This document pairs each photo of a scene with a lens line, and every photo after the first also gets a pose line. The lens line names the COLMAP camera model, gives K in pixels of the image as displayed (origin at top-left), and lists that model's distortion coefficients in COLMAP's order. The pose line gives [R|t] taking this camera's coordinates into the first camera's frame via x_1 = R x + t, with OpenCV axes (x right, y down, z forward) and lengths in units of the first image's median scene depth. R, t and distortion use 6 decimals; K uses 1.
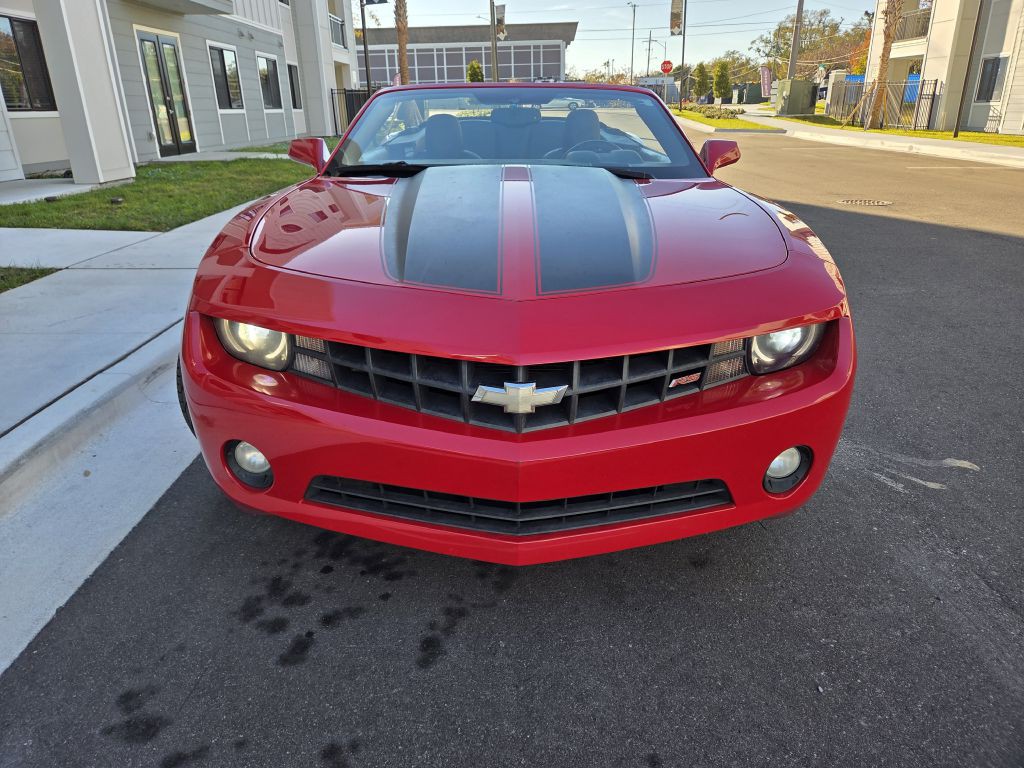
lens RADIAL K [[675.1, 0, 509.7], [0, 675.1, 366.4], [0, 0, 1]] dist [0.046522, -0.036398]
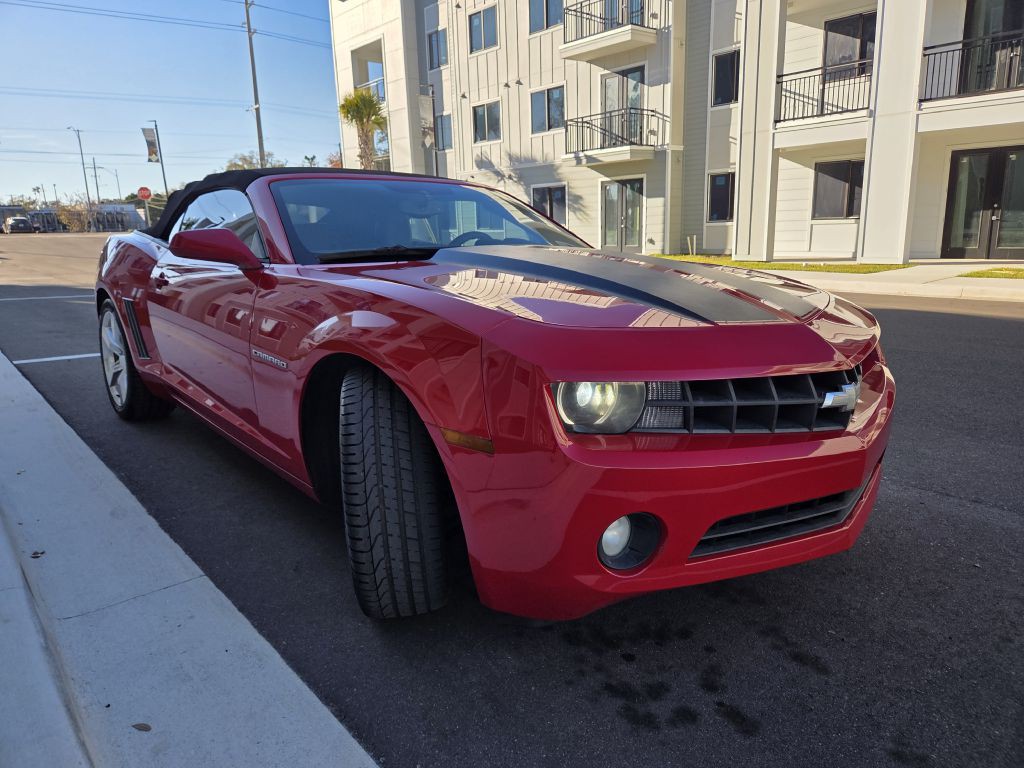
lens RADIAL K [[672.9, 0, 509.5], [0, 672.9, 375.4], [0, 0, 1]] dist [0.051498, -0.041785]
pose [[0.760423, -0.139964, 0.634166, -0.431635], [0.238864, 0.968327, -0.072706, -0.017036], [-0.603904, 0.206767, 0.769771, 0.153601]]
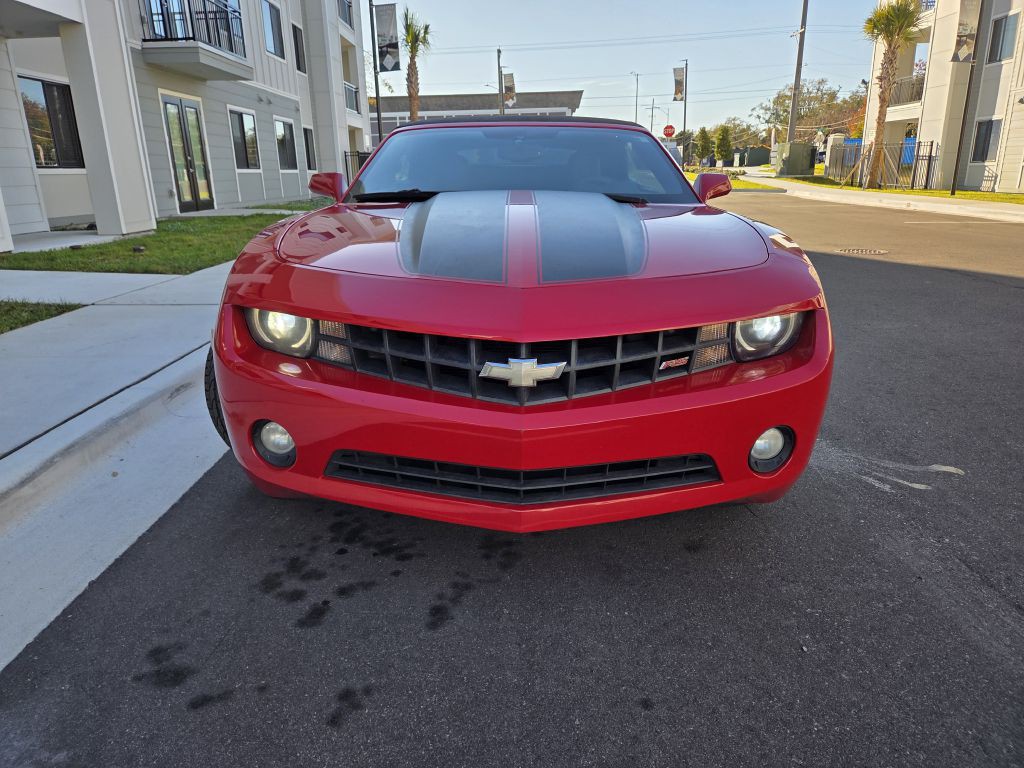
lens RADIAL K [[672.9, 0, 509.5], [0, 672.9, 375.4], [0, 0, 1]] dist [0.051498, -0.041785]
pose [[0.999945, 0.002064, -0.010273, 0.001811], [-0.002782, 0.997519, -0.070342, 0.046419], [0.010102, 0.070367, 0.997470, -0.034308]]
